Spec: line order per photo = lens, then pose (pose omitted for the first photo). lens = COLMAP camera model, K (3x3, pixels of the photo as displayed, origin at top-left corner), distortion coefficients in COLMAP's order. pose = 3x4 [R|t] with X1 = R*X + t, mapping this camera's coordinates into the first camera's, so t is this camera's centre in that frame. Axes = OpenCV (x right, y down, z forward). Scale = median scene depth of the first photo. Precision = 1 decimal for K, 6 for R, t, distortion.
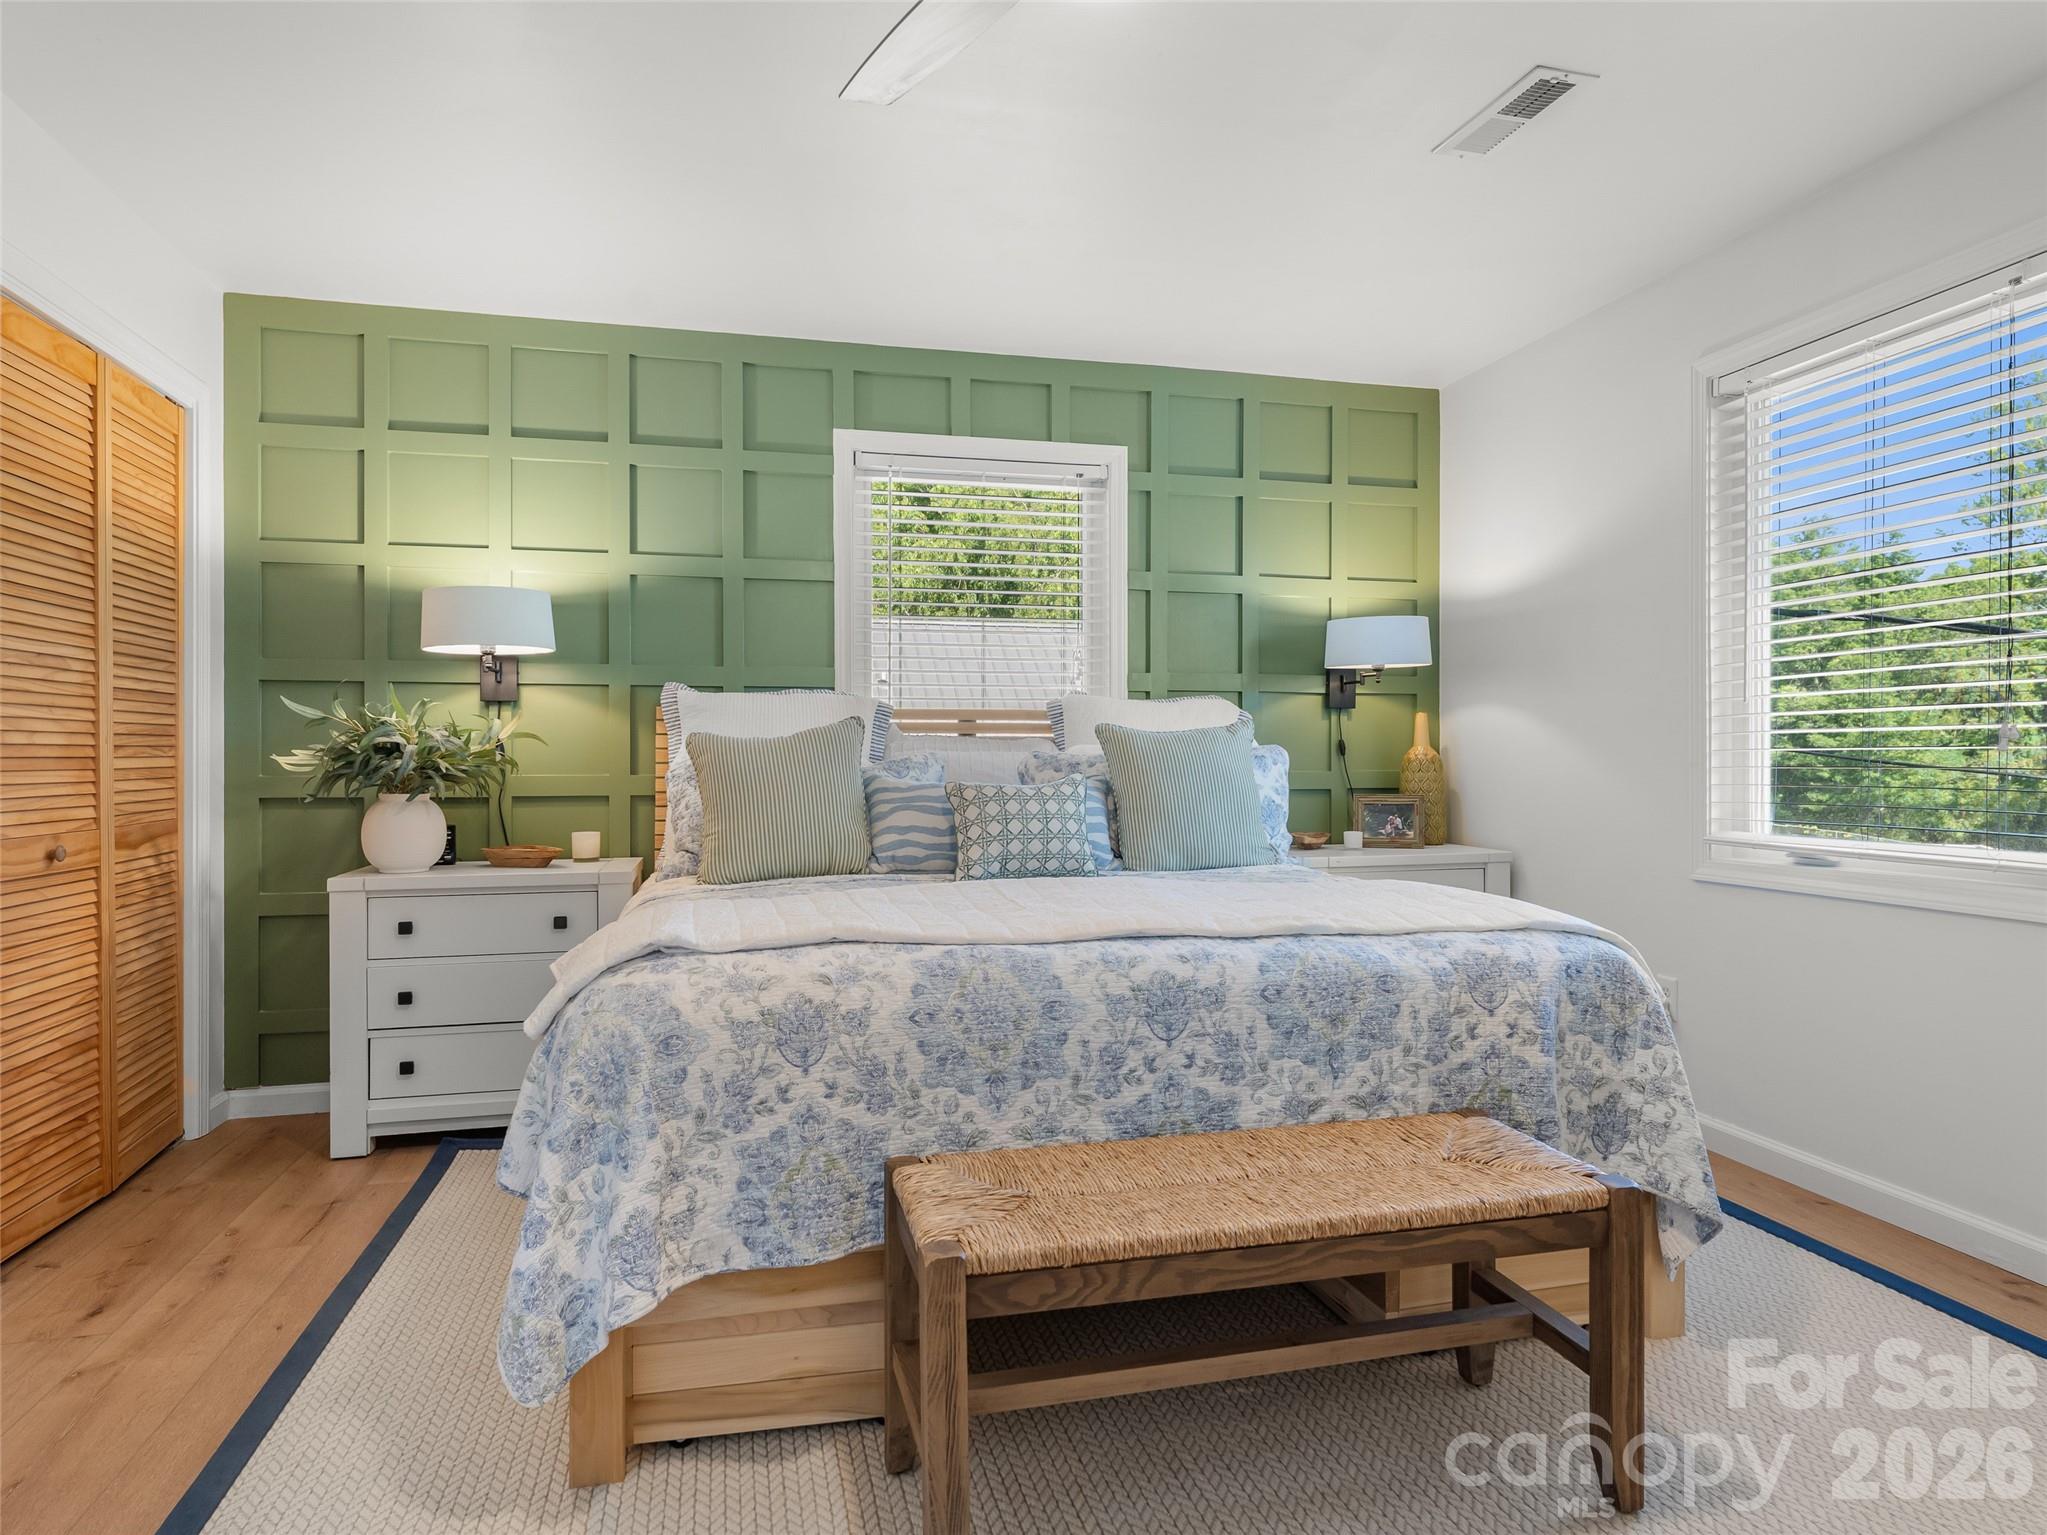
lens RADIAL K [[1187.8, 0, 1023.0], [0, 1187.8, 756.4], [0, 0, 1]] dist [-0.000851, -0.000084]
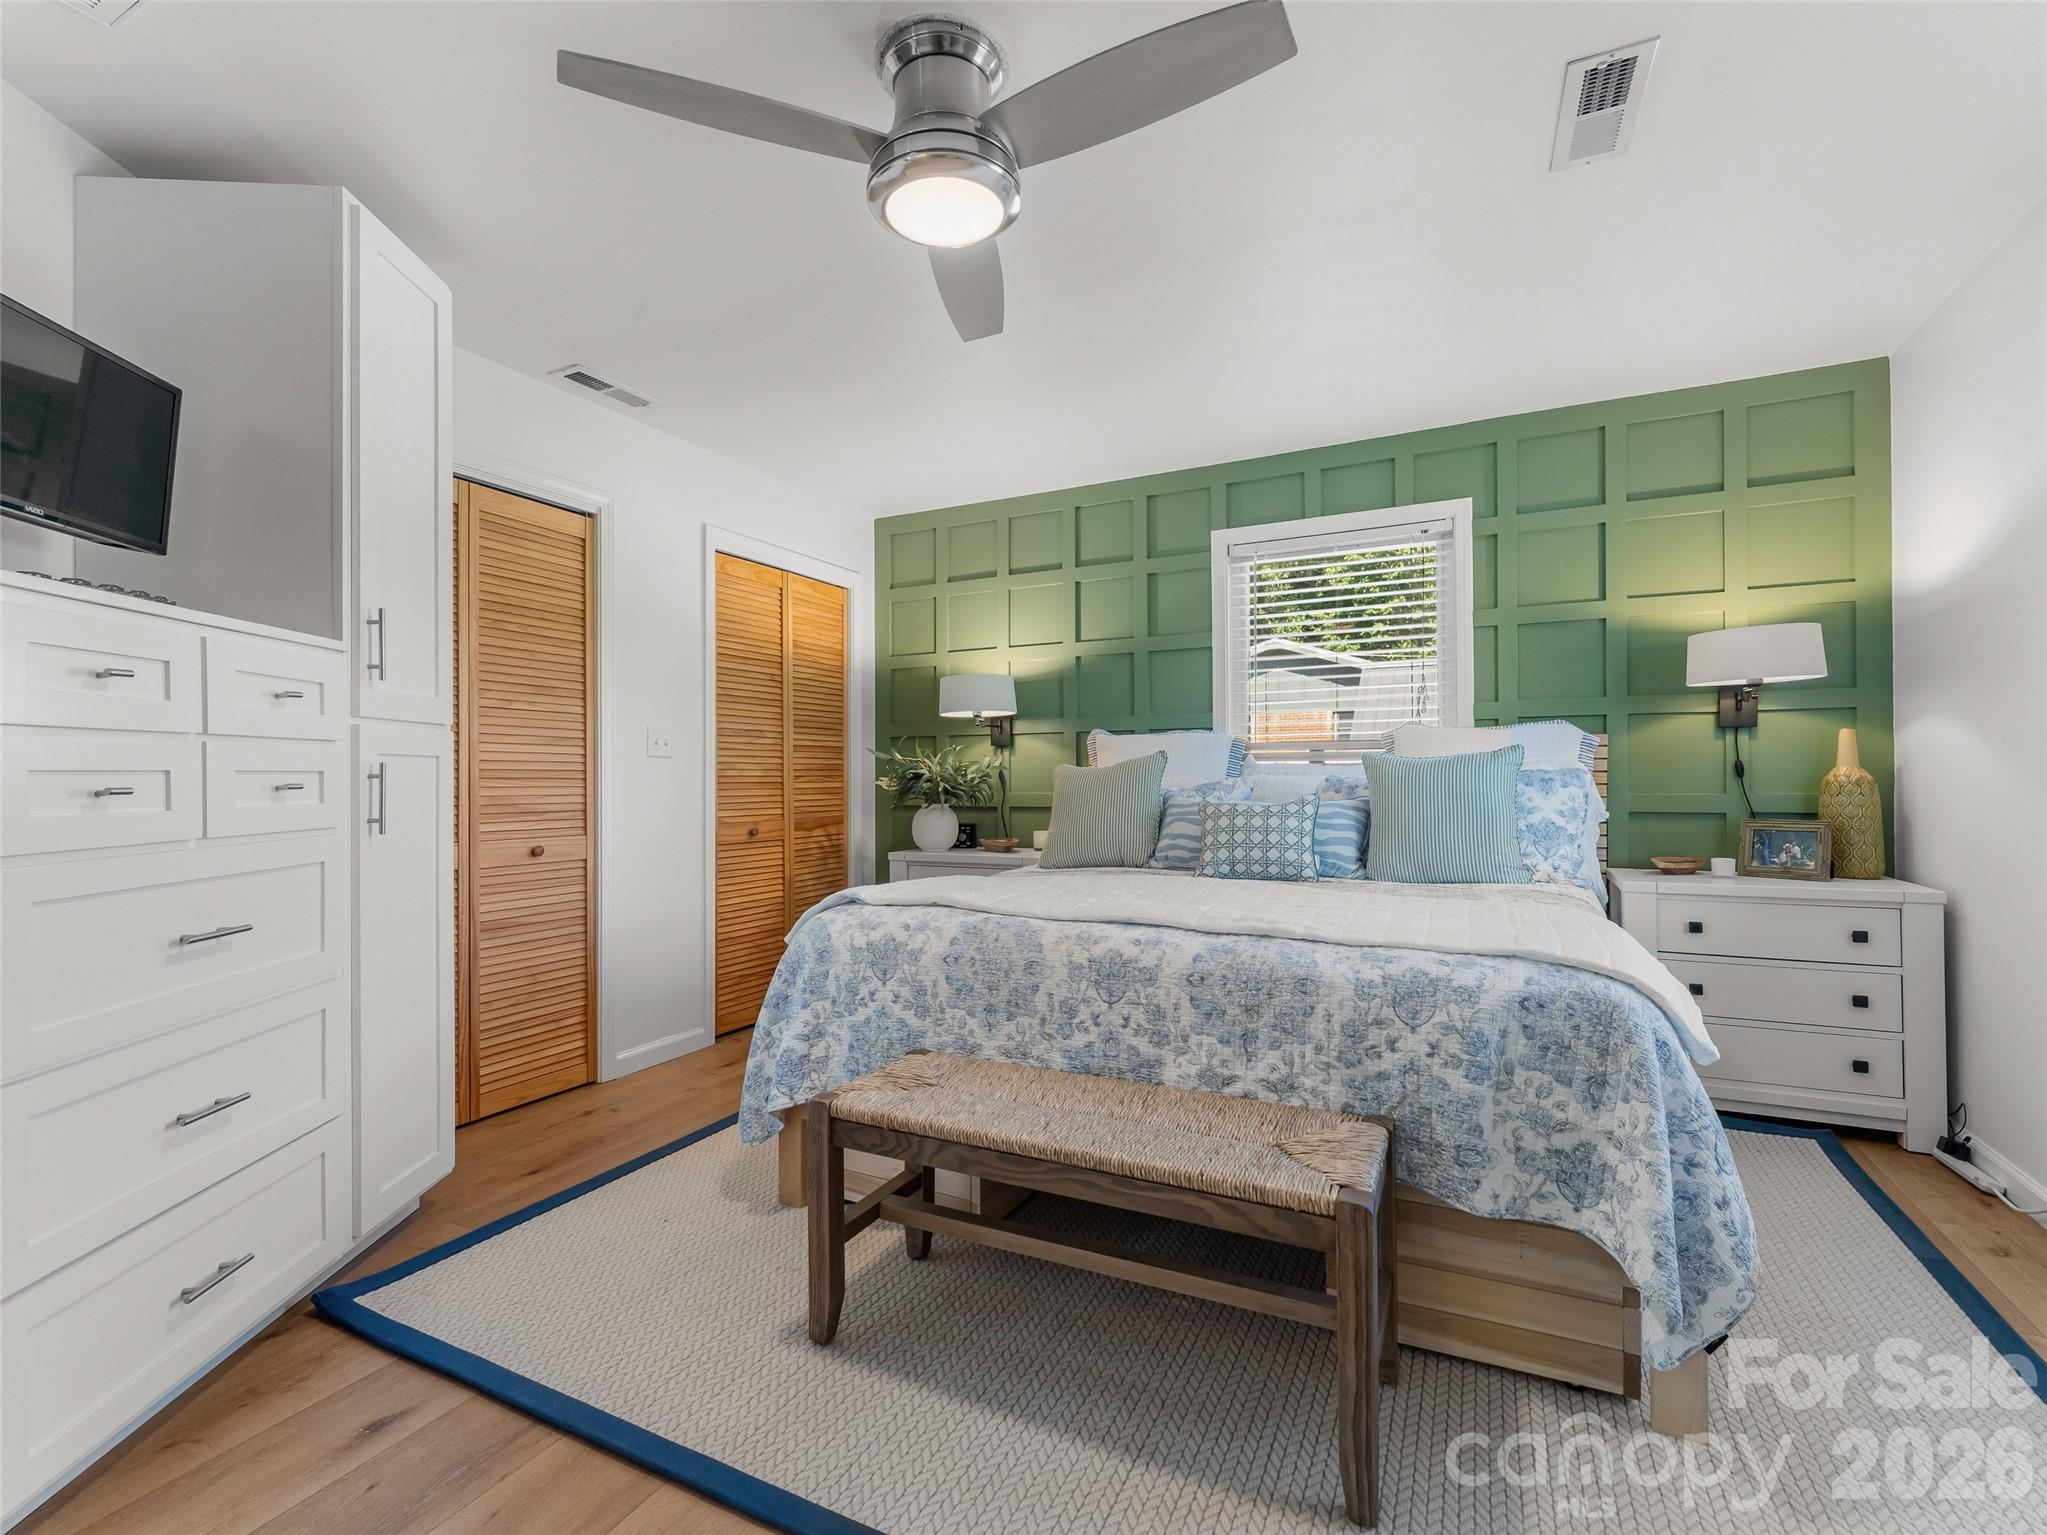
lens RADIAL K [[923.8, 0, 1023.5], [0, 923.8, 767.5], [0, 0, 1]] dist [0.000431, -0.000571]
pose [[0.761568, -0.011303, -0.647987, 0.644880], [0.004265, 0.999914, -0.012429, -0.003907], [0.648071, 0.006702, 0.761550, 0.161664]]
